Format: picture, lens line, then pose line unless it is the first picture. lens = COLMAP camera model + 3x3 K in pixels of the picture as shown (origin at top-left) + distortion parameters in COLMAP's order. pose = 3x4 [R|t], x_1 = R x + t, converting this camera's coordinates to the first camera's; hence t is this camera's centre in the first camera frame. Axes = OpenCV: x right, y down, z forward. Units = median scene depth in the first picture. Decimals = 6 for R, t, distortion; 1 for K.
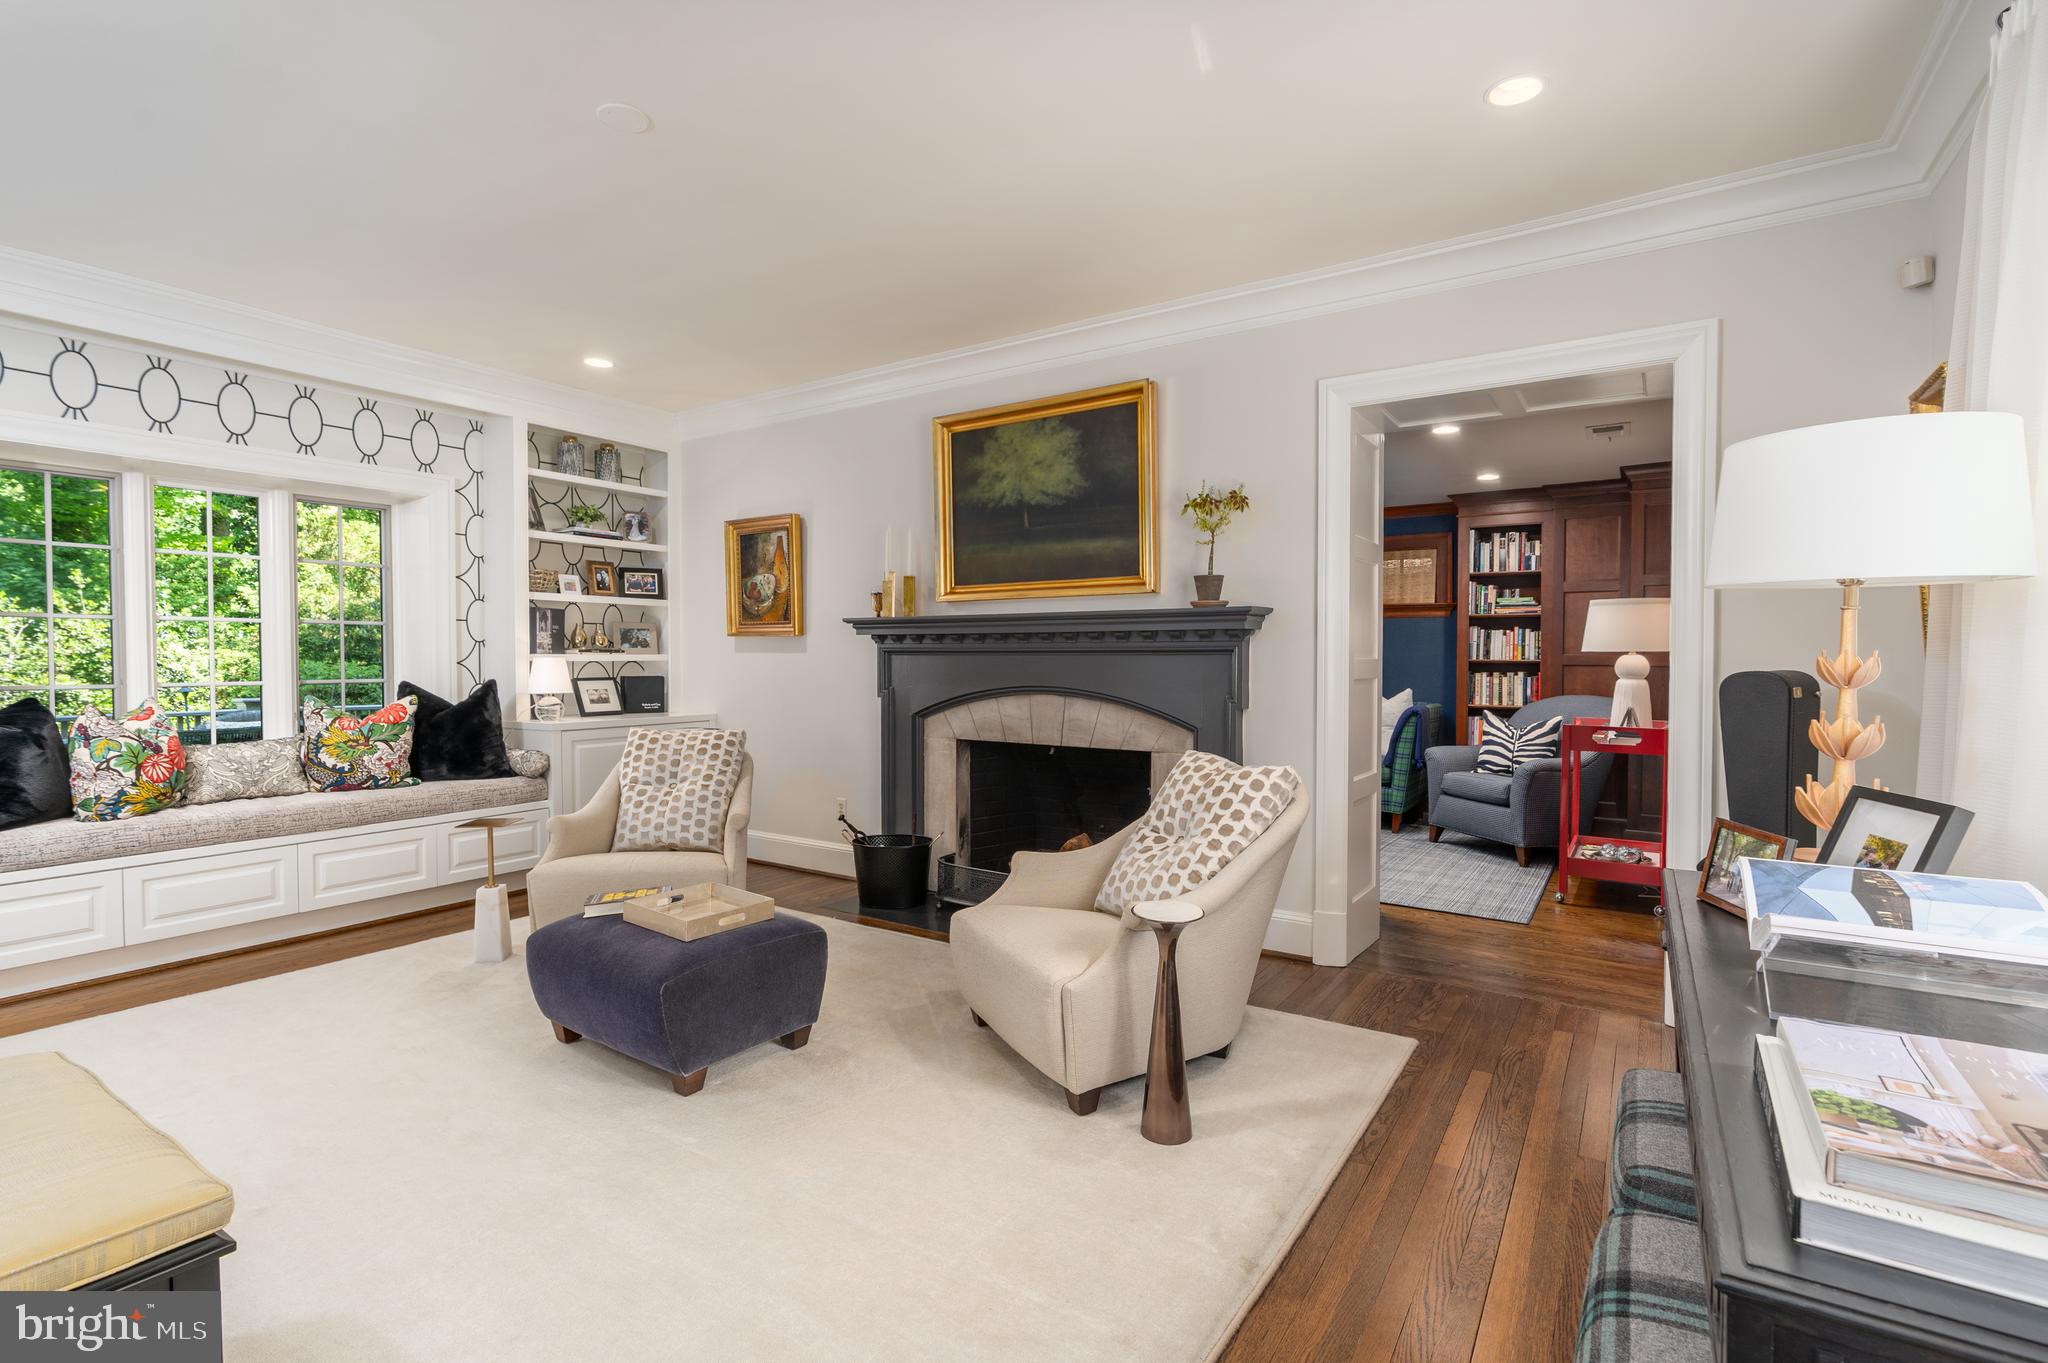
lens RADIAL K [[952.5, 0, 975.4], [0, 952.5, 678.9], [0, 0, 1]] dist [0.000575, 0.000069]
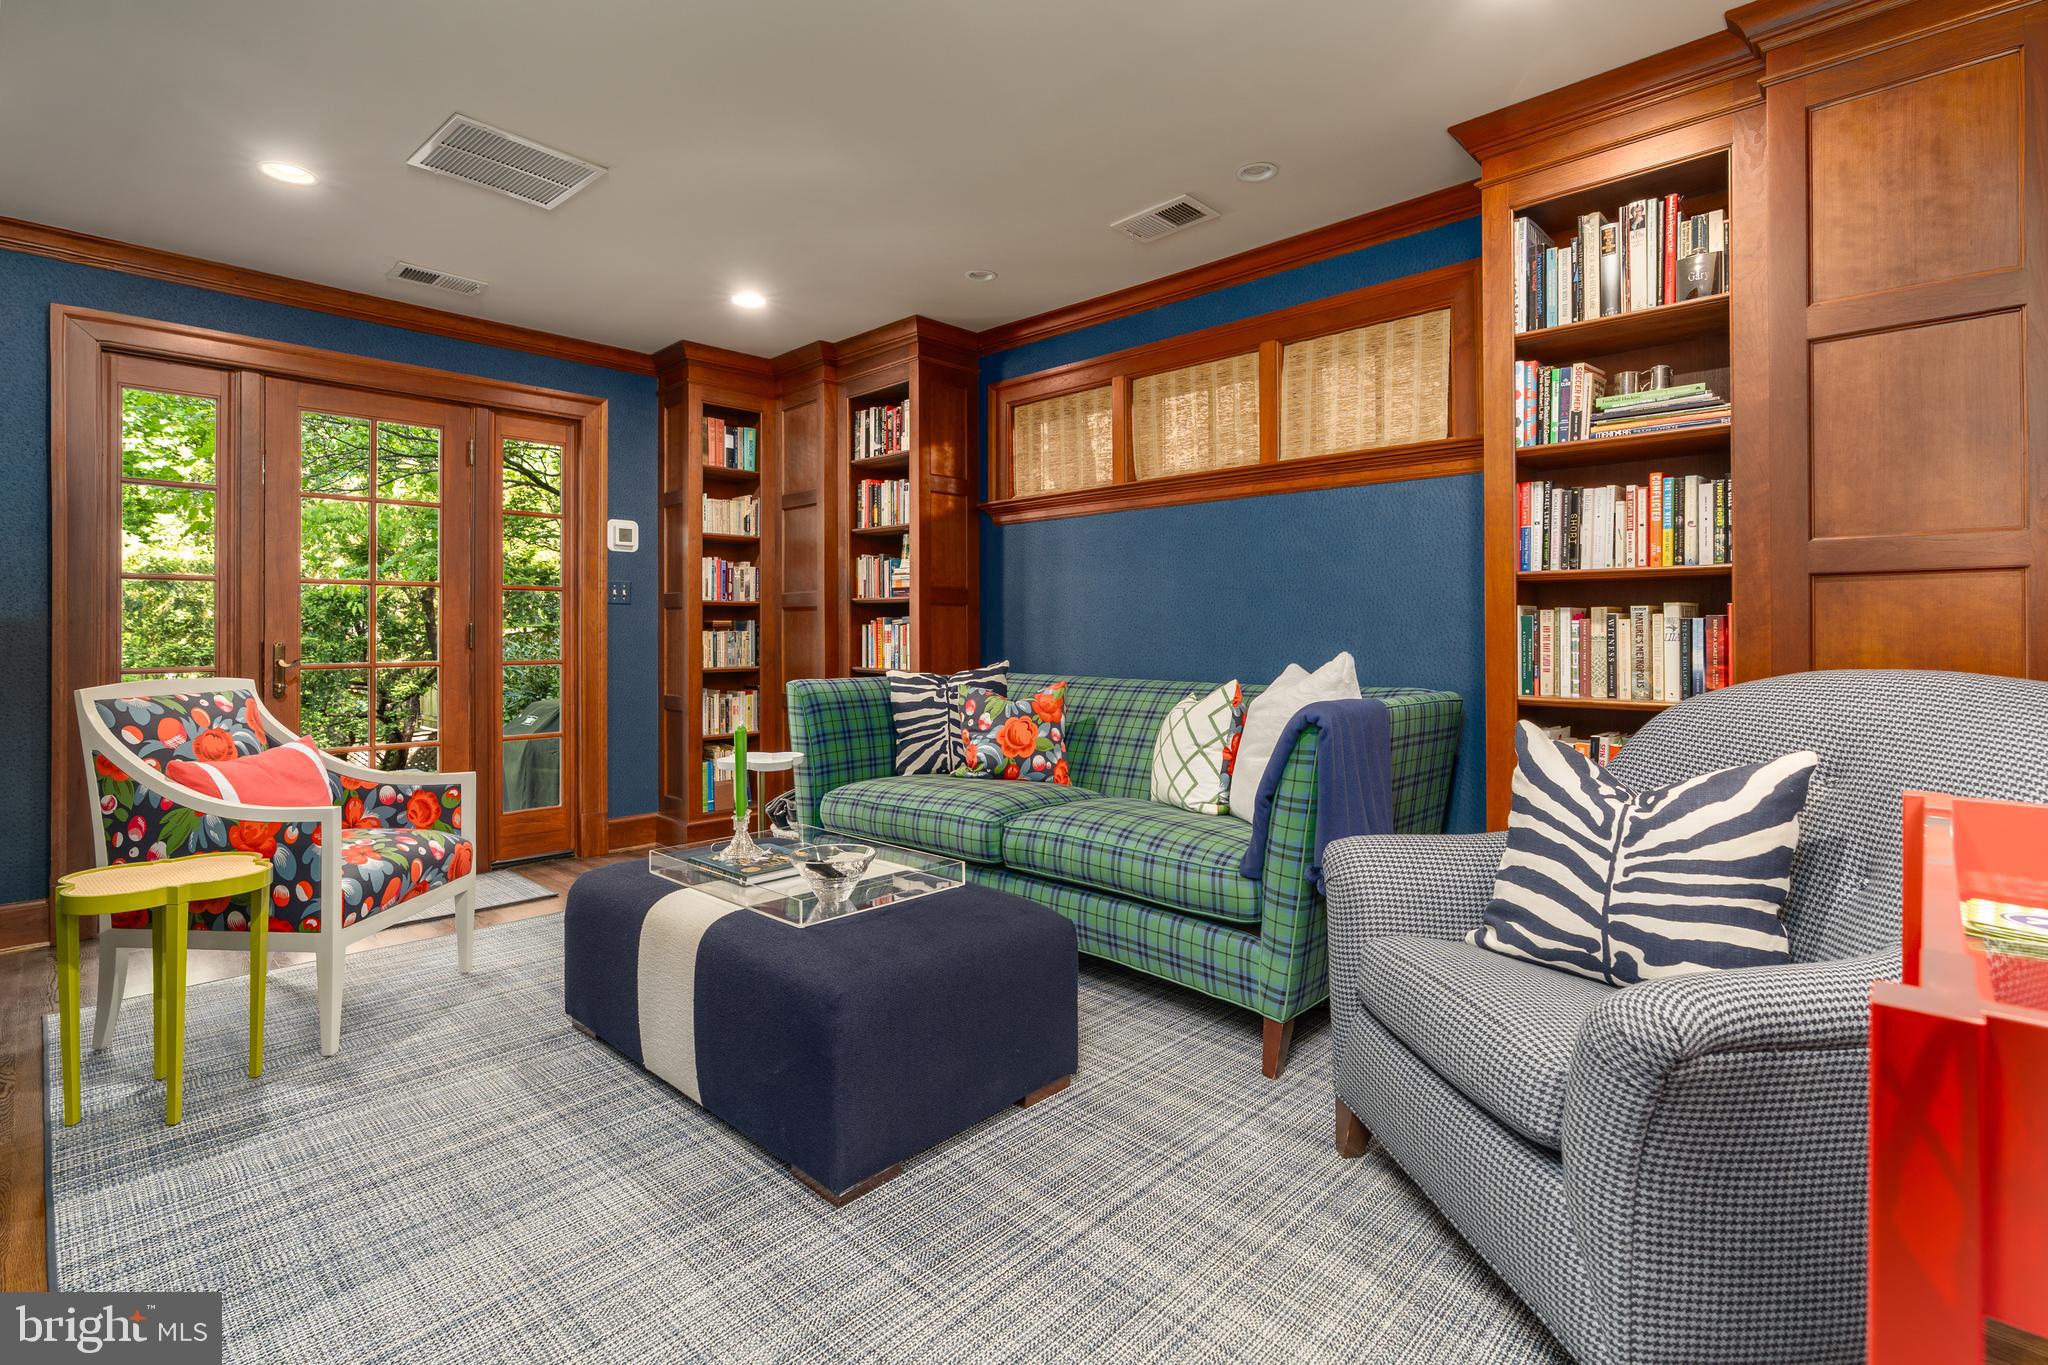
lens RADIAL K [[929.1, 0, 1021.7], [0, 929.1, 630.0], [0, 0, 1]] dist [0.000045, 0.000248]
pose [[0.989940, -0.005691, -0.141370, 0.388028], [0.001856, 0.999627, -0.027243, 0.011466], [0.141473, 0.026707, 0.989582, 0.636237]]
